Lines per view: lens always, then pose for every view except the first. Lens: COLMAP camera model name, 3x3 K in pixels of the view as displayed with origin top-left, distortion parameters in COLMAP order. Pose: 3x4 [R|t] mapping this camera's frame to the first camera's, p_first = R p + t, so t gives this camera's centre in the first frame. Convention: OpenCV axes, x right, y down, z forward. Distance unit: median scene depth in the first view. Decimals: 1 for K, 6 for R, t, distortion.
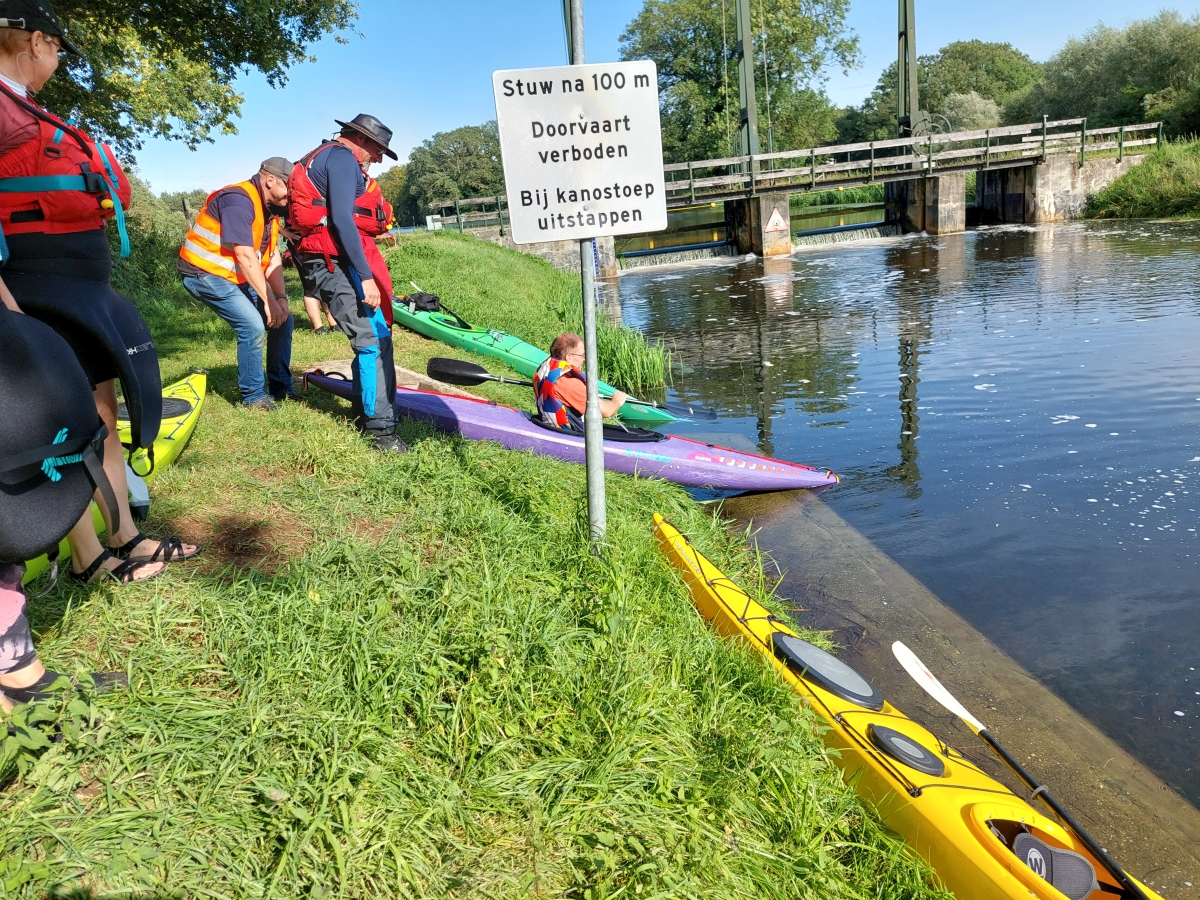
lens RADIAL K [[886.6, 0, 600.0], [0, 886.6, 450.0], [0, 0, 1]] dist [0.054723, -0.089751]
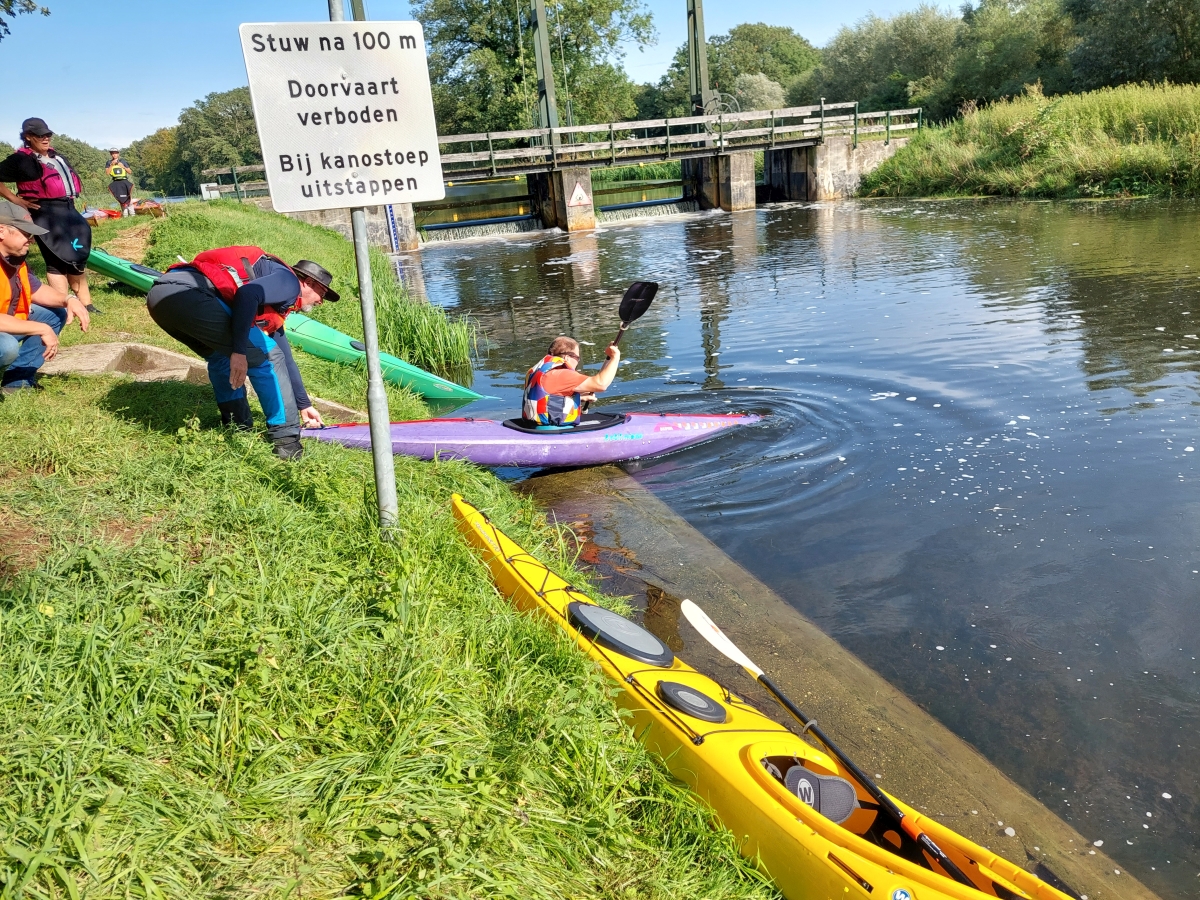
lens RADIAL K [[894.1, 0, 627.2], [0, 894.1, 454.9], [0, 0, 1]] dist [0.036894, -0.055507]
pose [[0.971868, -0.053085, 0.229466, 0.030823], [0.045964, 0.998284, 0.036269, 0.002906], [-0.230998, -0.024702, 0.972641, -0.000701]]
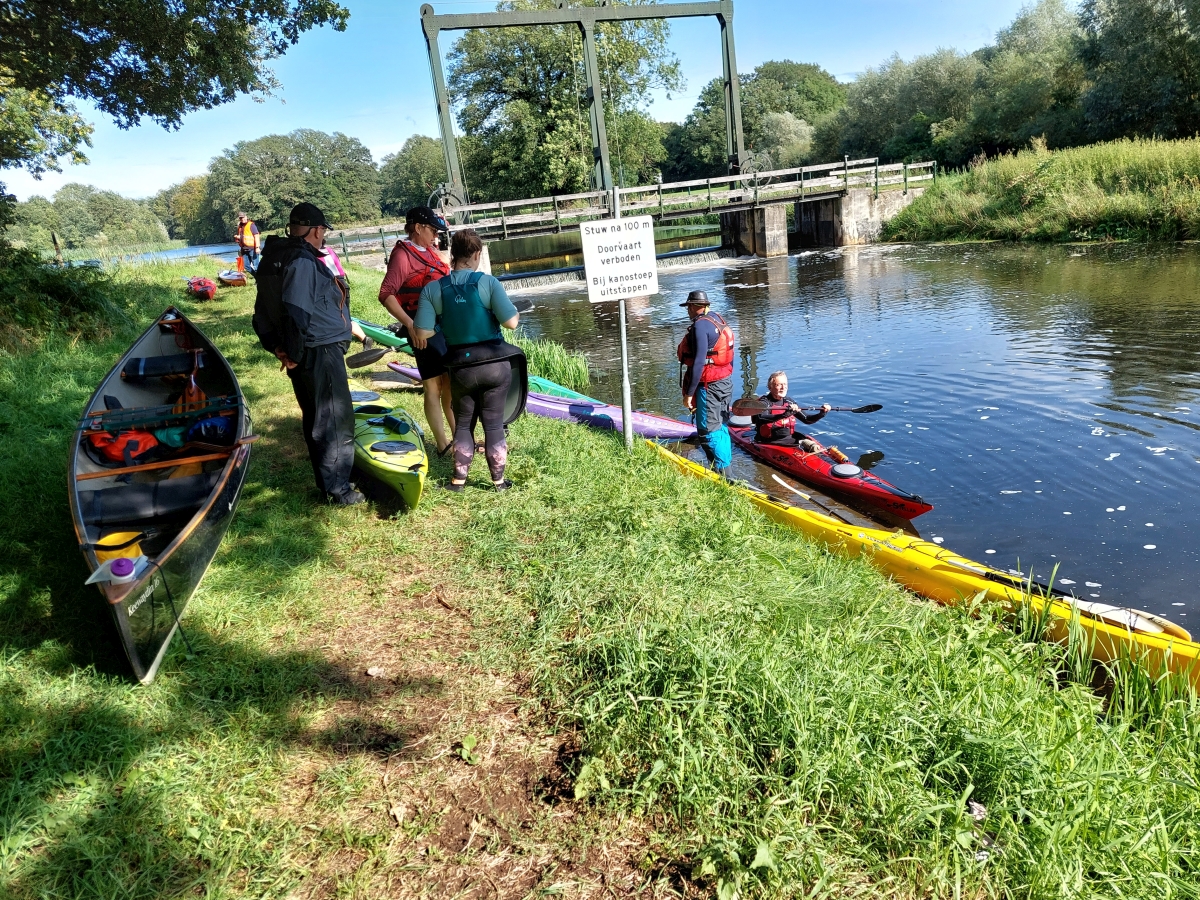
lens RADIAL K [[894.1, 0, 627.2], [0, 894.1, 454.9], [0, 0, 1]] dist [0.036894, -0.055507]
pose [[0.978816, -0.058724, 0.196141, -0.442629], [0.061268, 0.998097, -0.006923, 0.144883], [-0.195361, 0.018793, 0.980551, -1.067003]]
